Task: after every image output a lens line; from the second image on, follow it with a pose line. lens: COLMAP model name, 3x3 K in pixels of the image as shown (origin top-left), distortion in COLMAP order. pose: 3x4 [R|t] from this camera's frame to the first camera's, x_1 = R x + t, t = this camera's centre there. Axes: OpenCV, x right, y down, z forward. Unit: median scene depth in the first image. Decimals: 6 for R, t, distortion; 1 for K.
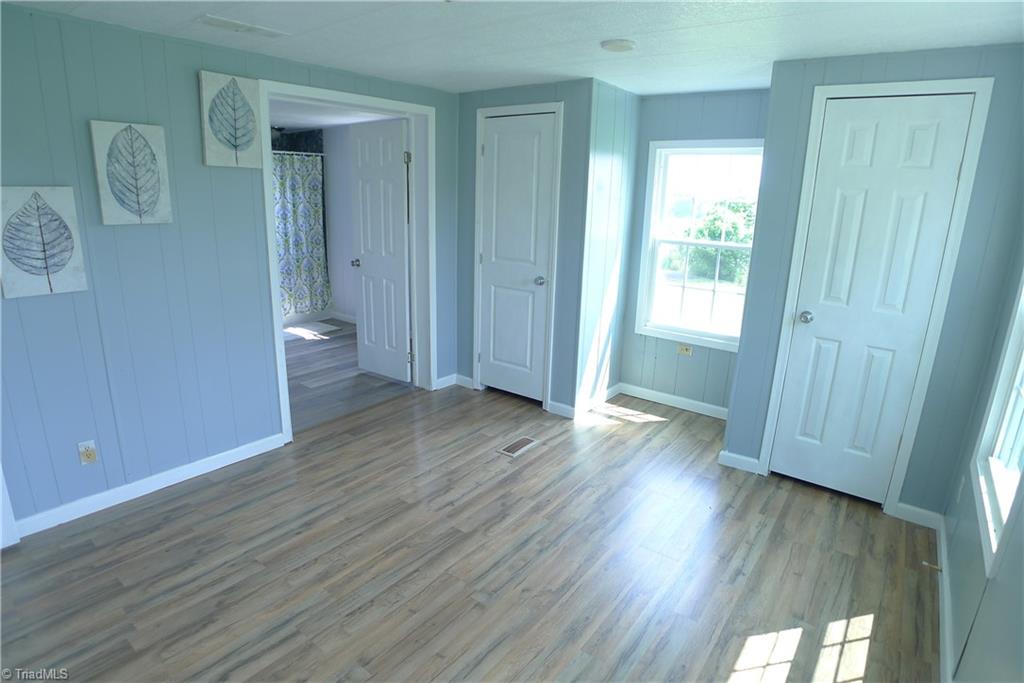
lens RADIAL K [[542.8, 0, 512.0], [0, 542.8, 341.5], [0, 0, 1]] dist [-0.109716, 0.031615]
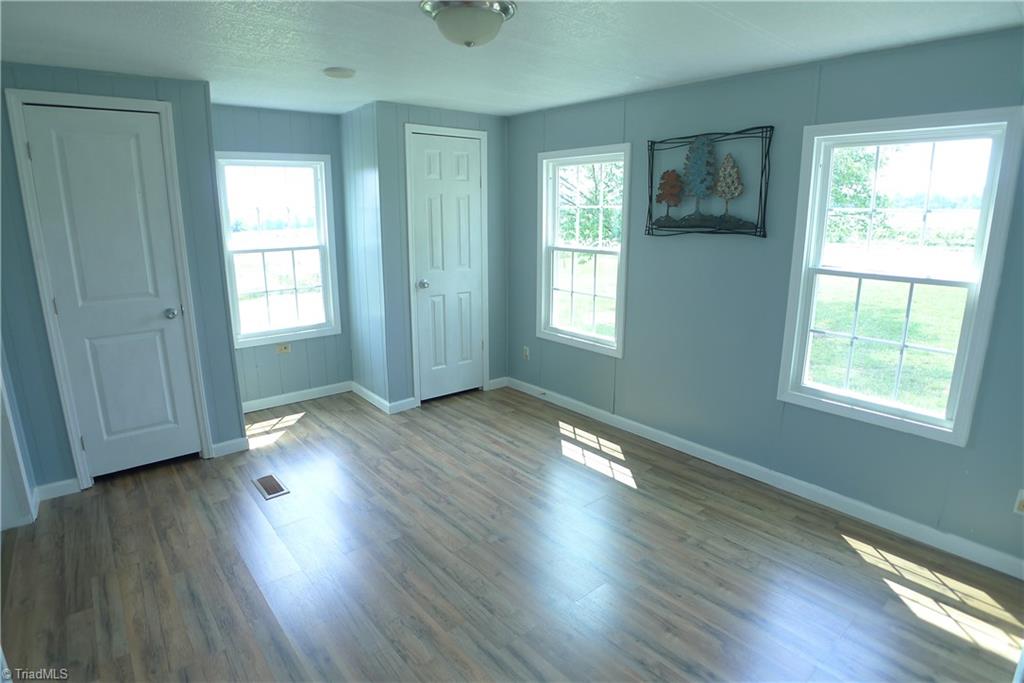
lens RADIAL K [[542.8, 0, 512.0], [0, 542.8, 341.5], [0, 0, 1]] dist [-0.109716, 0.031615]
pose [[0.222385, -0.256857, 0.940516, -0.647777], [0.258439, 0.945693, 0.197163, -0.101649], [-0.940082, 0.199220, 0.276690, 0.319092]]
